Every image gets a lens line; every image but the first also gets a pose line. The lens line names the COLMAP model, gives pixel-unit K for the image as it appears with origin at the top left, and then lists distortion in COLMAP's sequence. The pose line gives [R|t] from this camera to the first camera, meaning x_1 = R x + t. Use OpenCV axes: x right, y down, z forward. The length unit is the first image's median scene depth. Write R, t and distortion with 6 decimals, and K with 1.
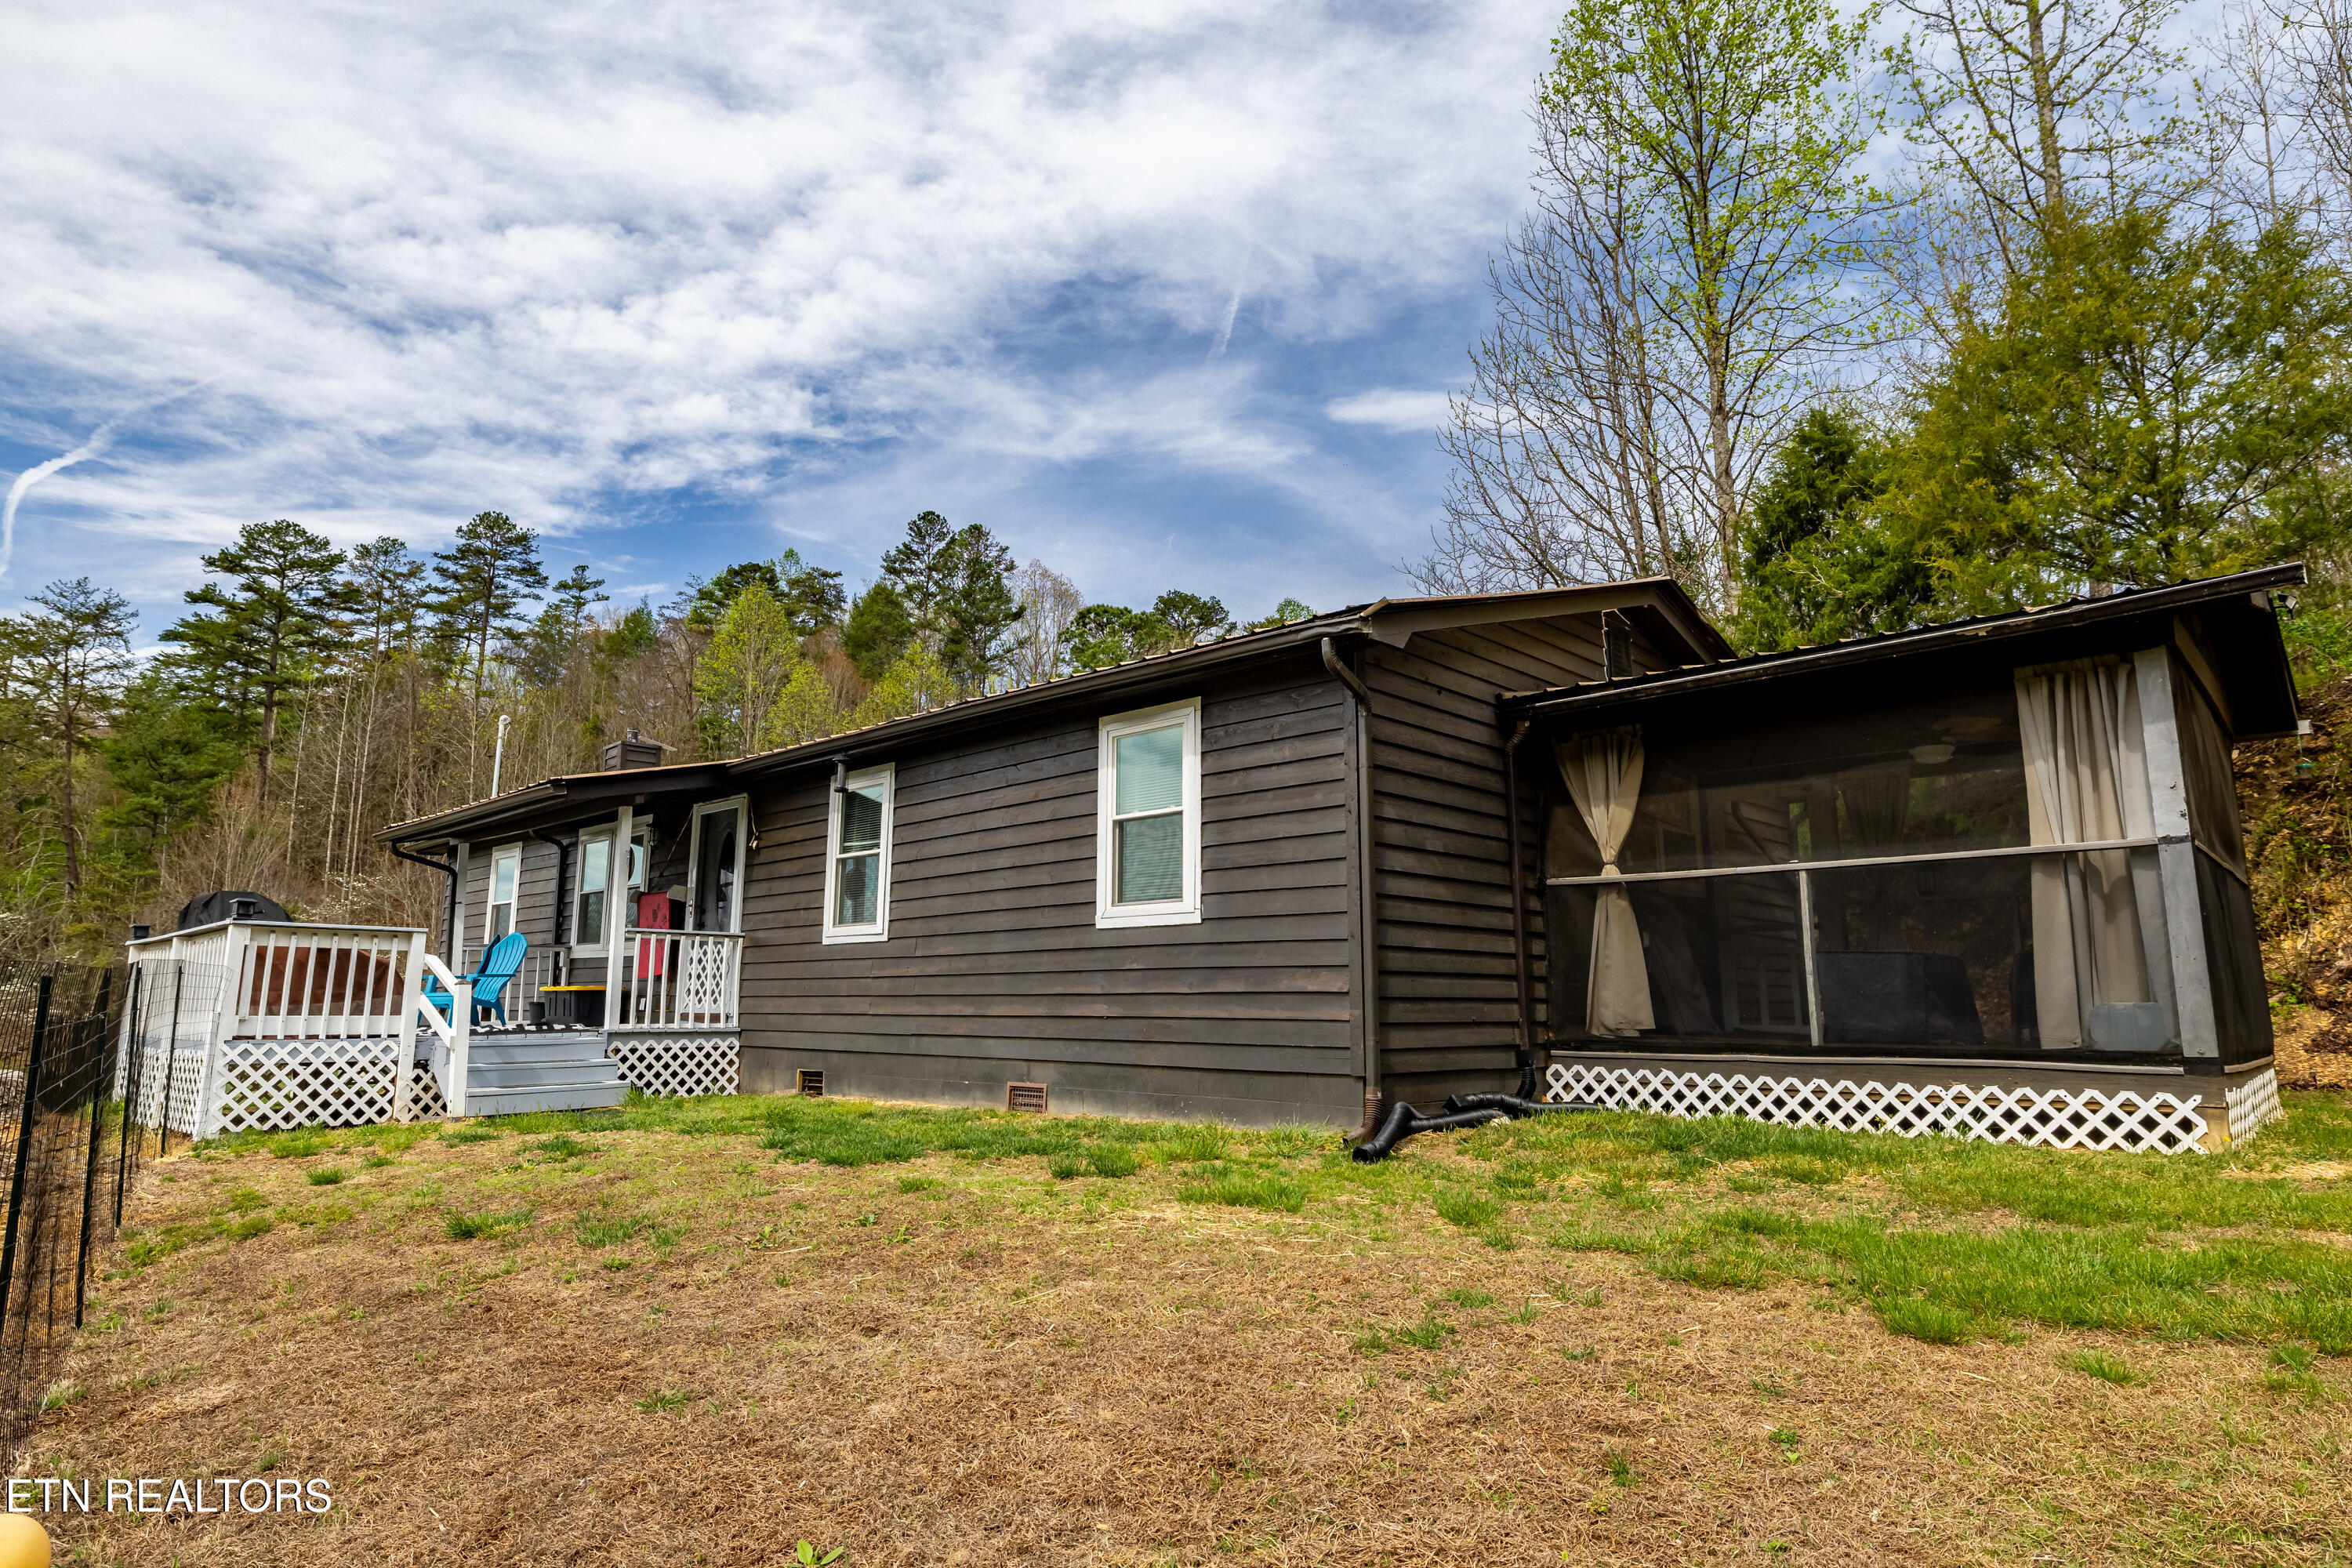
lens RADIAL K [[1285.3, 0, 1164.7], [0, 1285.3, 805.1], [0, 0, 1]] dist [-0.001938, -0.001665]
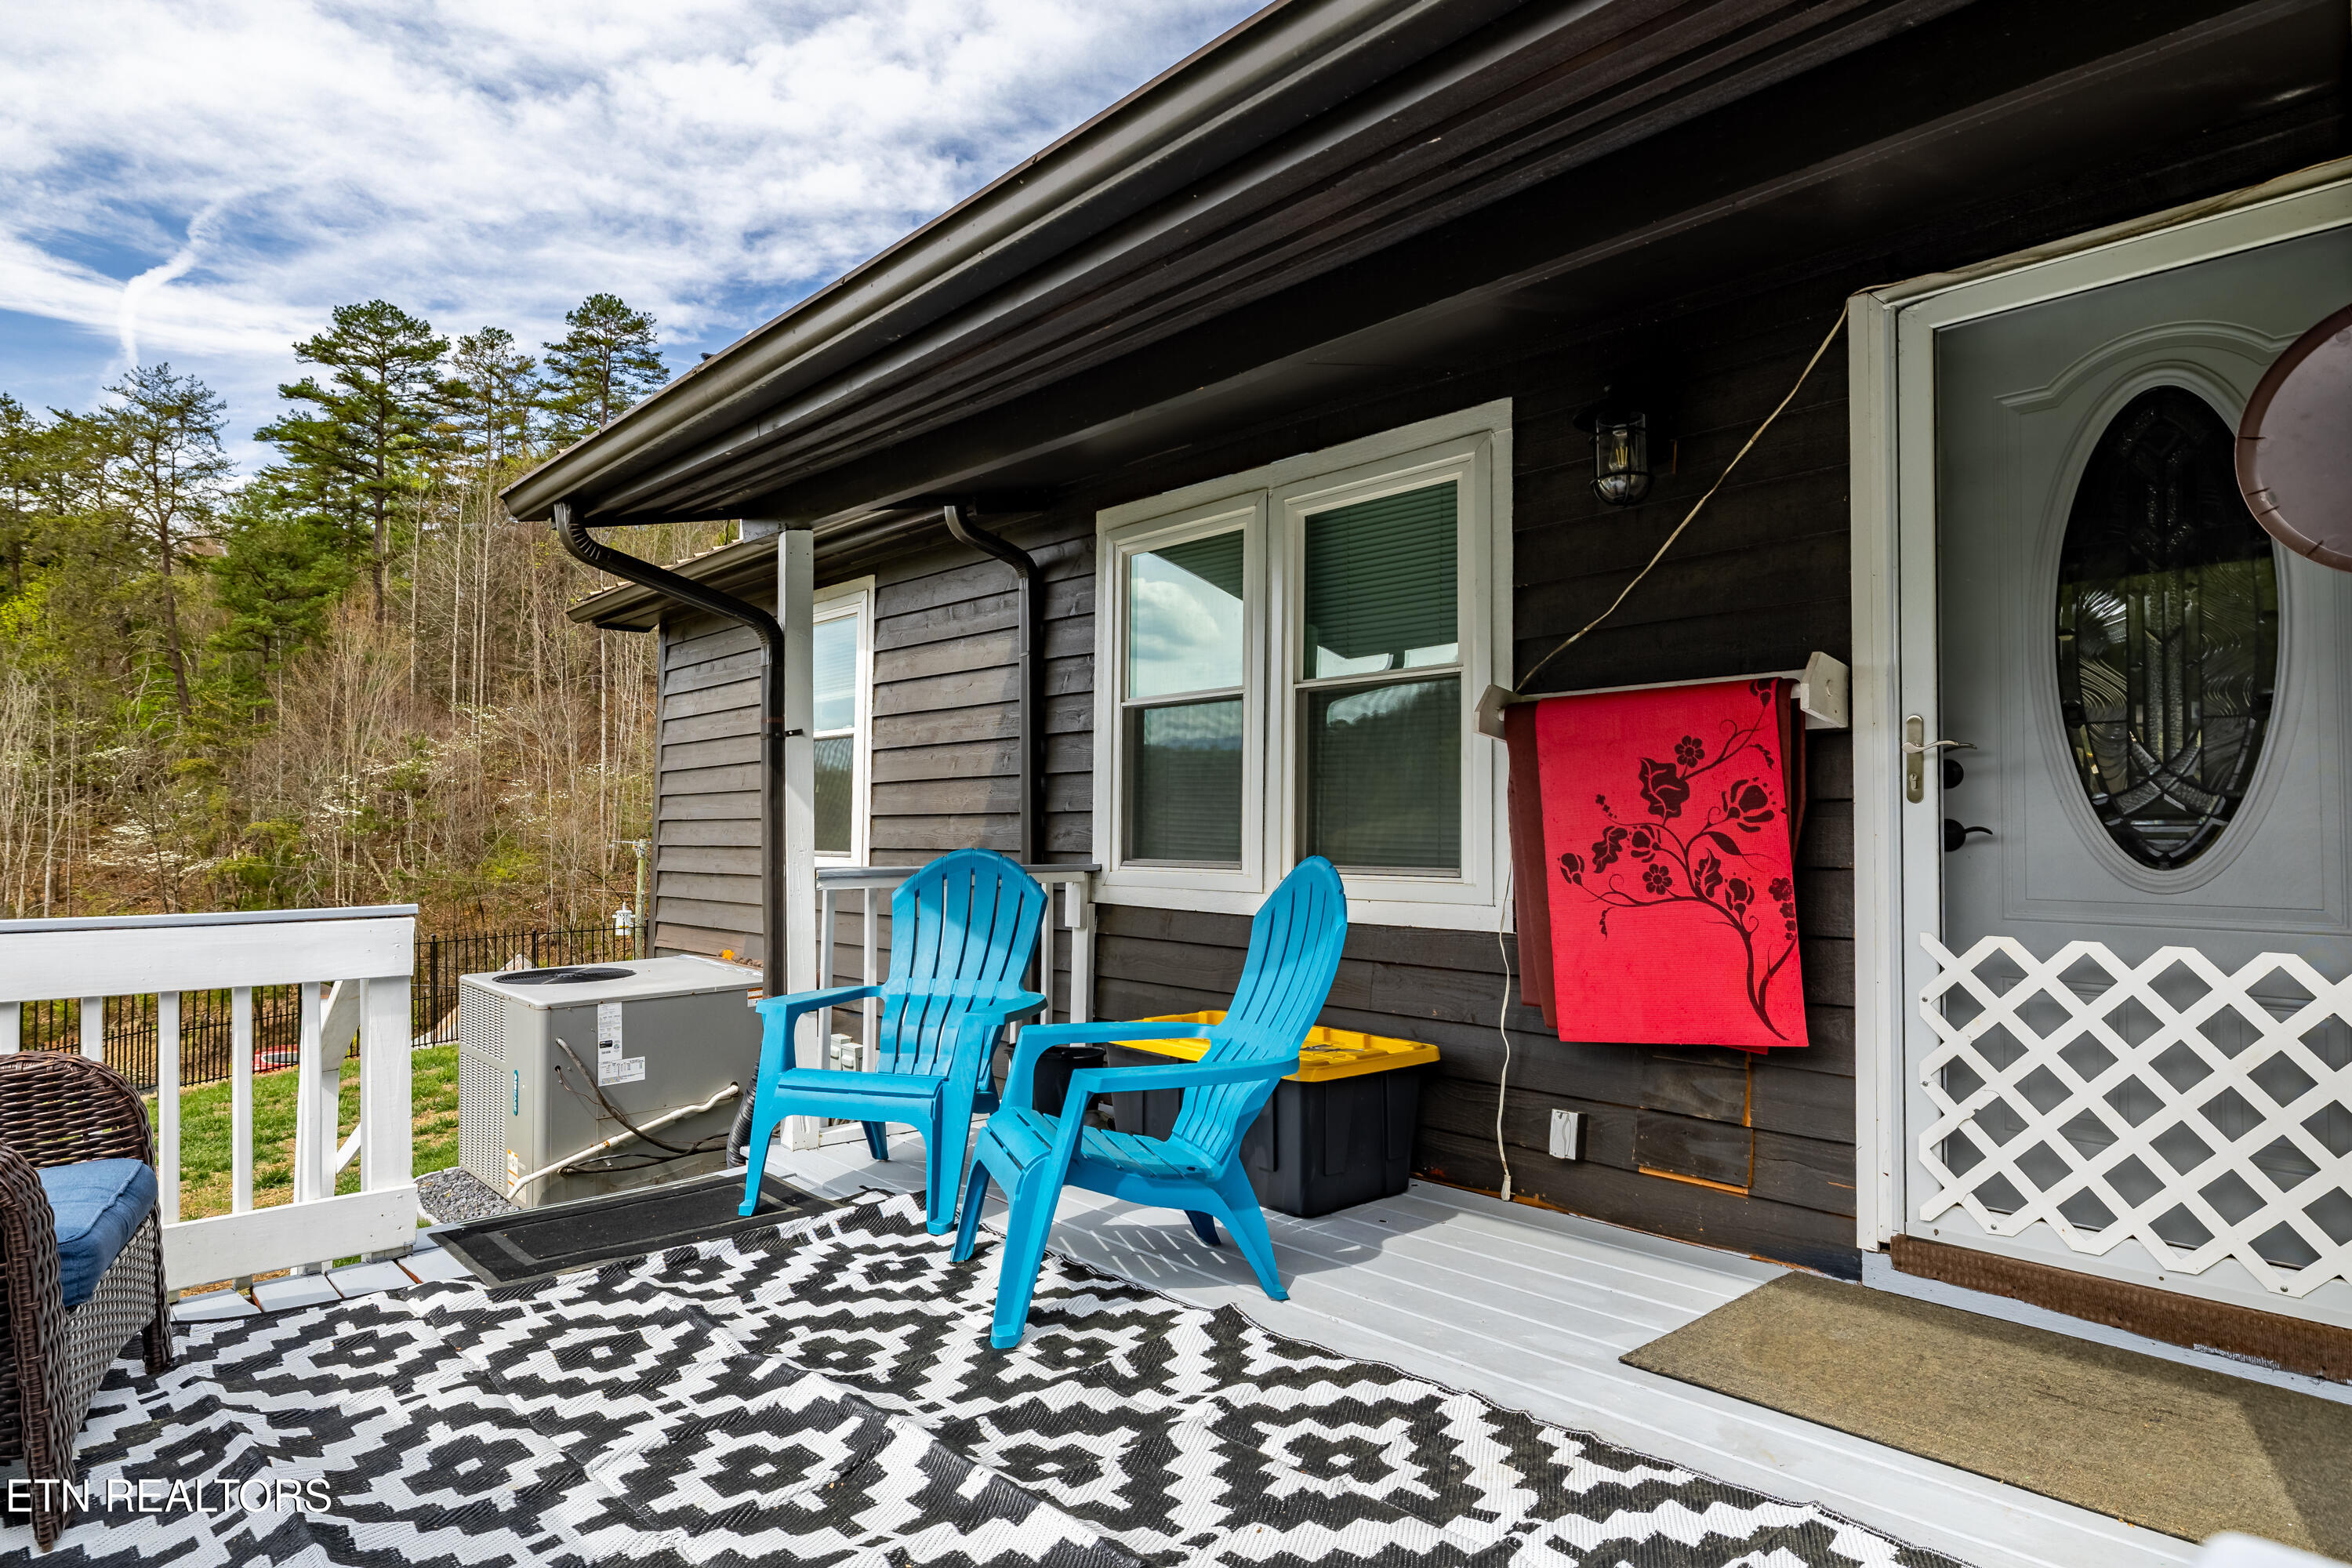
lens RADIAL K [[1311.0, 0, 1149.6], [0, 1311.0, 807.4], [0, 0, 1]] dist [0.001374, 0.002174]
pose [[0.995550, 0.008435, -0.093855, -0.625585], [0.003558, 0.991910, 0.126891, 0.078298], [0.094166, -0.126660, 0.987466, 1.005622]]
